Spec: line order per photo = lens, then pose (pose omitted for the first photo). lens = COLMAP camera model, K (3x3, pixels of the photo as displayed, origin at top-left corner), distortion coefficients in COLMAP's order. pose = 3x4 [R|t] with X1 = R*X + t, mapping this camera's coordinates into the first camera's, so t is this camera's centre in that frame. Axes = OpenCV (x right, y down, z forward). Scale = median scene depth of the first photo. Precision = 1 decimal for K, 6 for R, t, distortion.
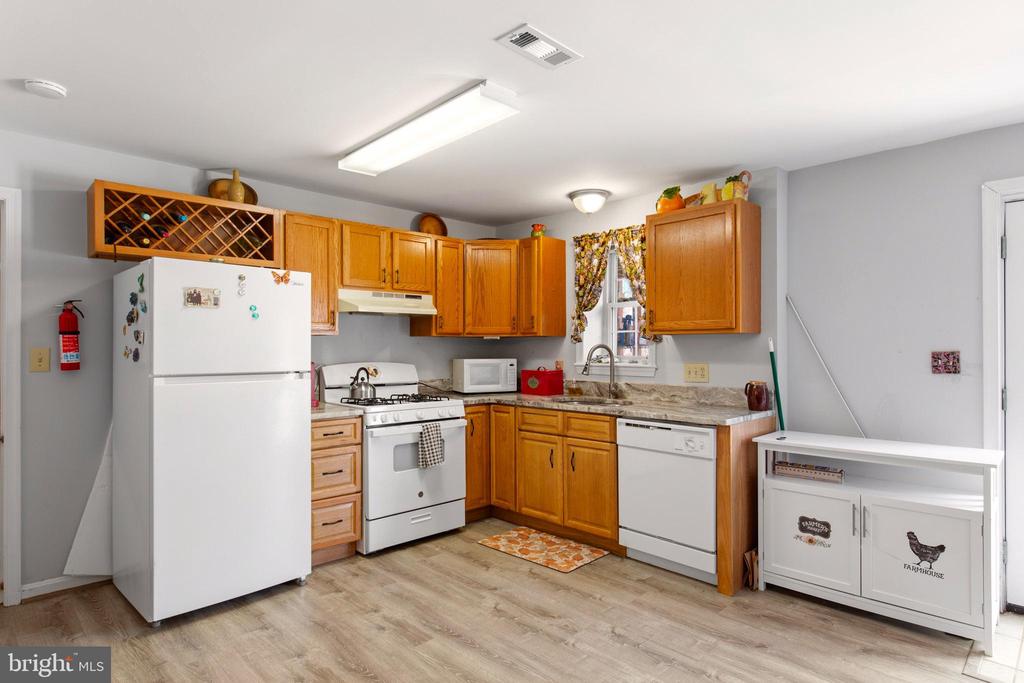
lens RADIAL K [[565.1, 0, 510.4], [0, 565.1, 344.8], [0, 0, 1]] dist [0.002926, -0.001037]
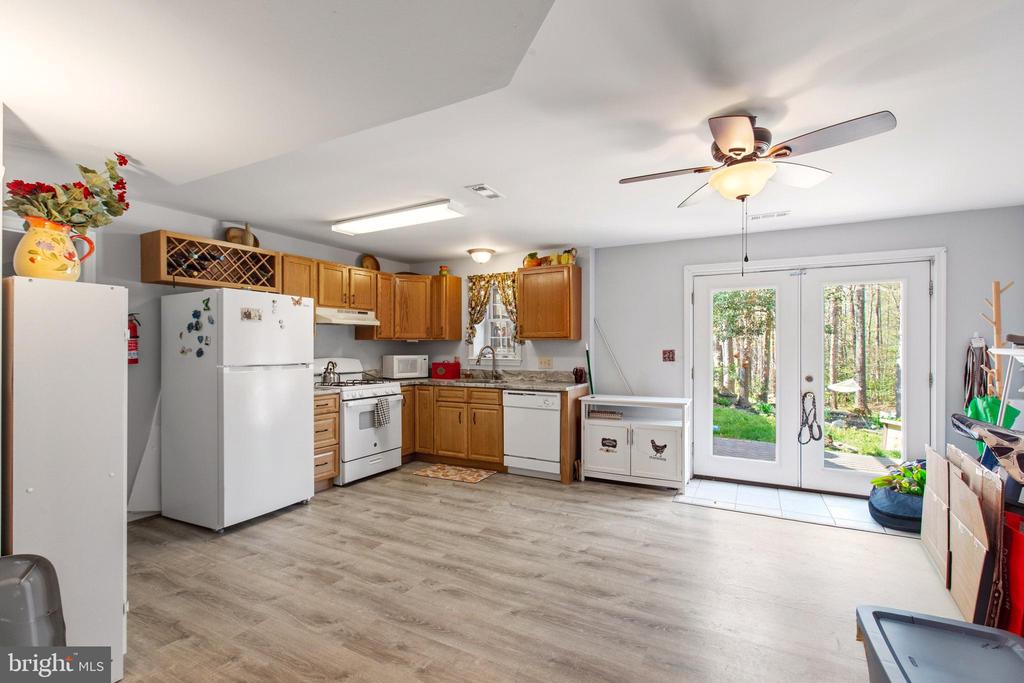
lens RADIAL K [[466.9, 0, 512.1], [0, 466.9, 348.0], [0, 0, 1]] dist [0.001642, 0.000242]
pose [[0.953118, 0.000464, 0.302598, -0.206144], [-0.002278, 0.999981, 0.005642, -0.002271], [-0.302590, -0.006067, 0.953101, -0.327166]]
